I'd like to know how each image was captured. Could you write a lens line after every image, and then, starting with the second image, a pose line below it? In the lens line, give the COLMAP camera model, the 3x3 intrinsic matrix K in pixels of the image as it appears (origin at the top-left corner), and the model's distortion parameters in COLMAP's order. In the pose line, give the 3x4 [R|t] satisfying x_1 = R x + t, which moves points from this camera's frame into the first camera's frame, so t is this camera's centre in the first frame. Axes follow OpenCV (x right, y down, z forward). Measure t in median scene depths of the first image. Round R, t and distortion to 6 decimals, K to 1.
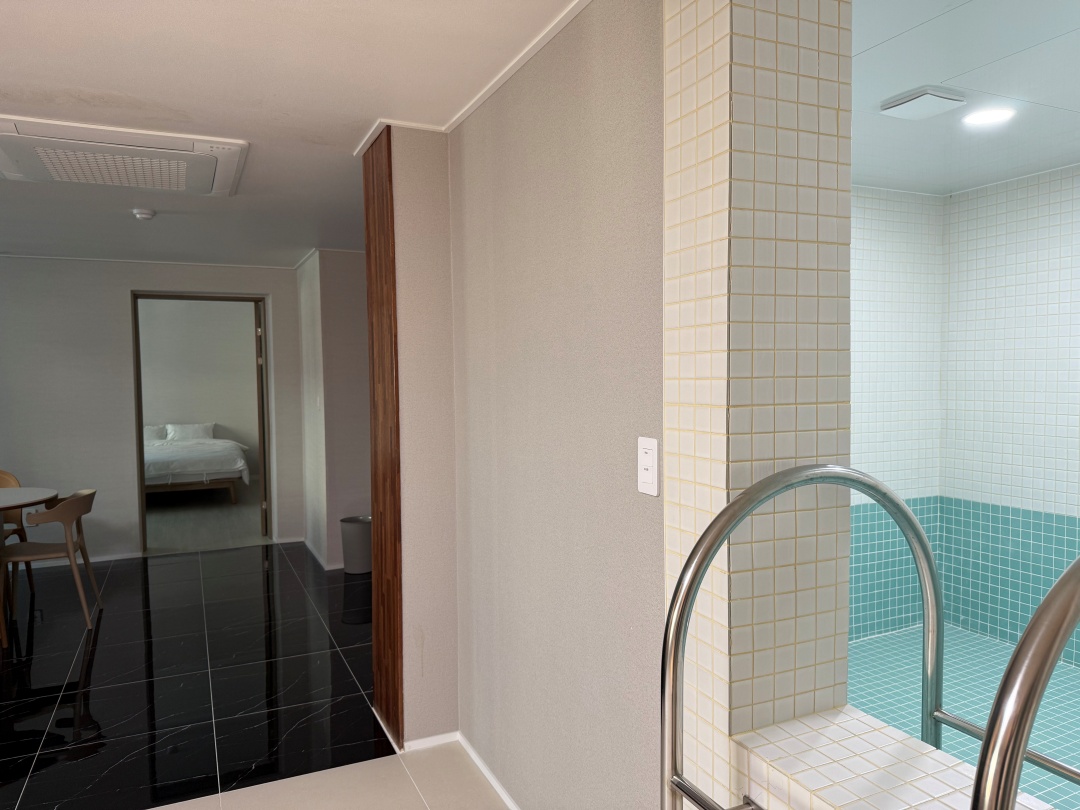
lens RADIAL K [[761.6, 0, 541.1], [0, 761.6, 412.6], [0, 0, 1]] dist [0.029962, -0.031848]
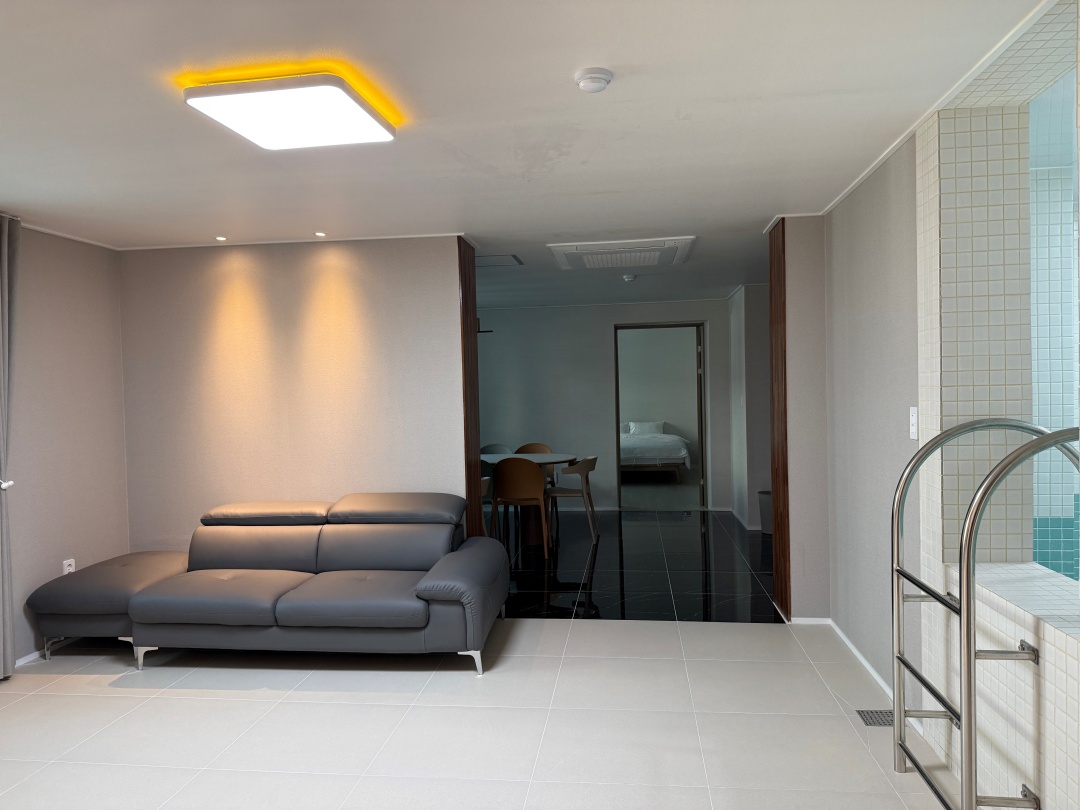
lens RADIAL K [[761.6, 0, 518.4], [0, 761.6, 394.5], [0, 0, 1]] dist [0.029962, -0.031848]
pose [[0.834533, -0.003675, -0.550946, 0.130477], [-0.017286, 0.999311, -0.032849, 0.028868], [0.550687, 0.036937, 0.833894, -0.365132]]
